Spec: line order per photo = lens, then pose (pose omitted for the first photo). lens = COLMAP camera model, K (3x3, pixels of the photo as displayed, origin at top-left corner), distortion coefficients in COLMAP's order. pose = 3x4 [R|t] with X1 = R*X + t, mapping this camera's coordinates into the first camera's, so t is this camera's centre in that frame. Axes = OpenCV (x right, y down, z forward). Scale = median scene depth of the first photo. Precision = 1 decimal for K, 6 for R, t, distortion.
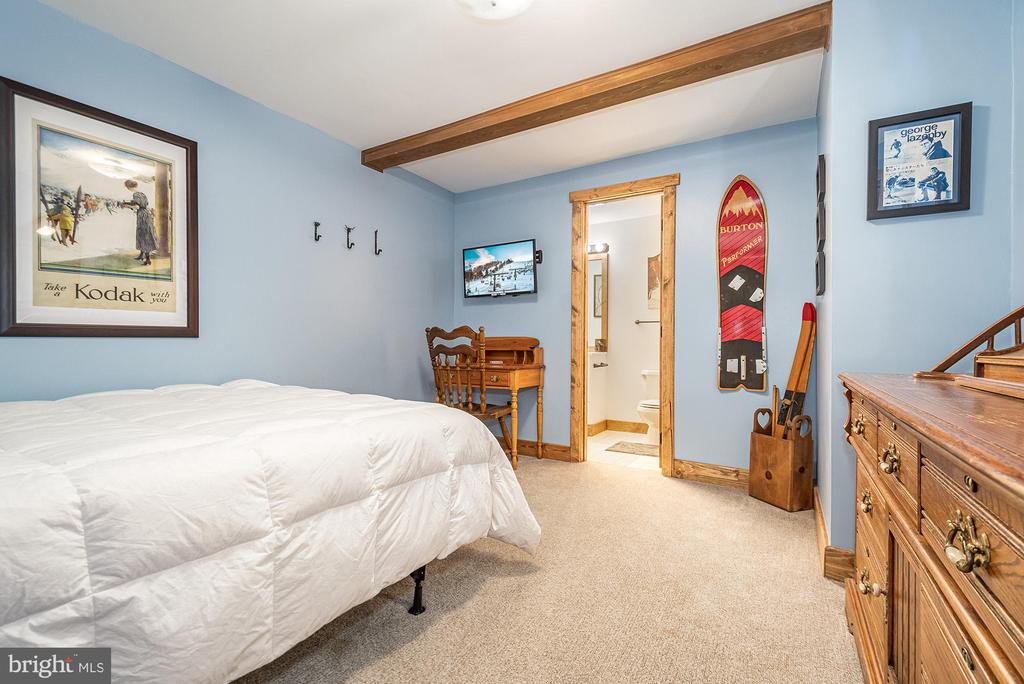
lens RADIAL K [[454.0, 0, 509.3], [0, 454.0, 346.2], [0, 0, 1]] dist [0.004267, -0.000682]
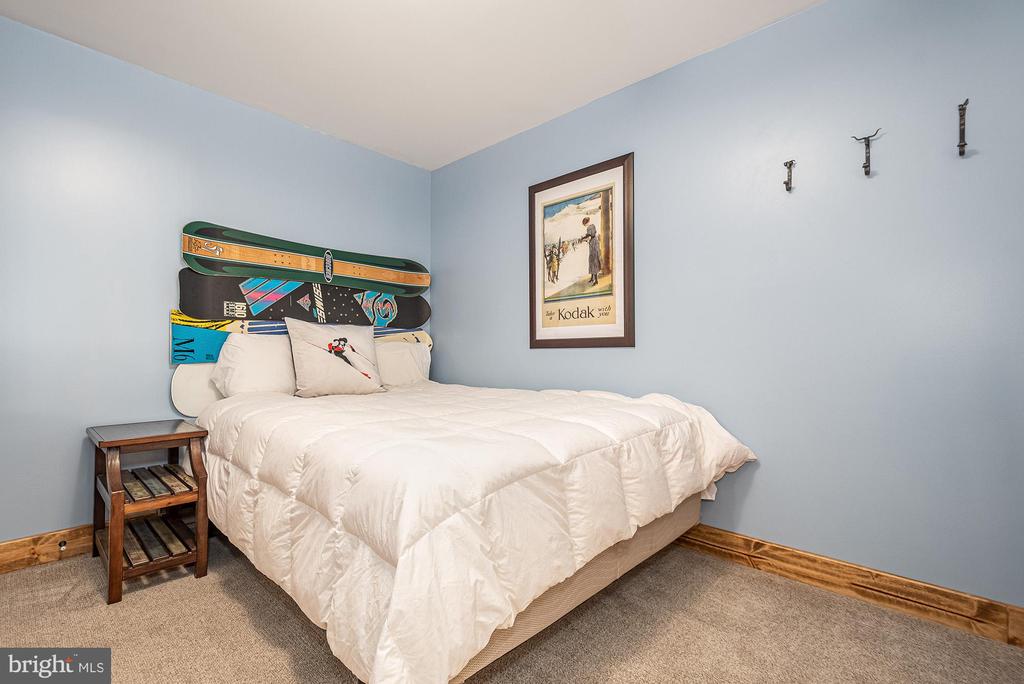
lens RADIAL K [[454.0, 0, 509.3], [0, 454.0, 346.2], [0, 0, 1]] dist [0.004267, -0.000682]
pose [[-0.206341, -0.010364, -0.978425, 0.384173], [-0.004251, 0.999944, -0.009695, -0.010978], [0.978471, 0.002159, -0.206374, 1.046471]]
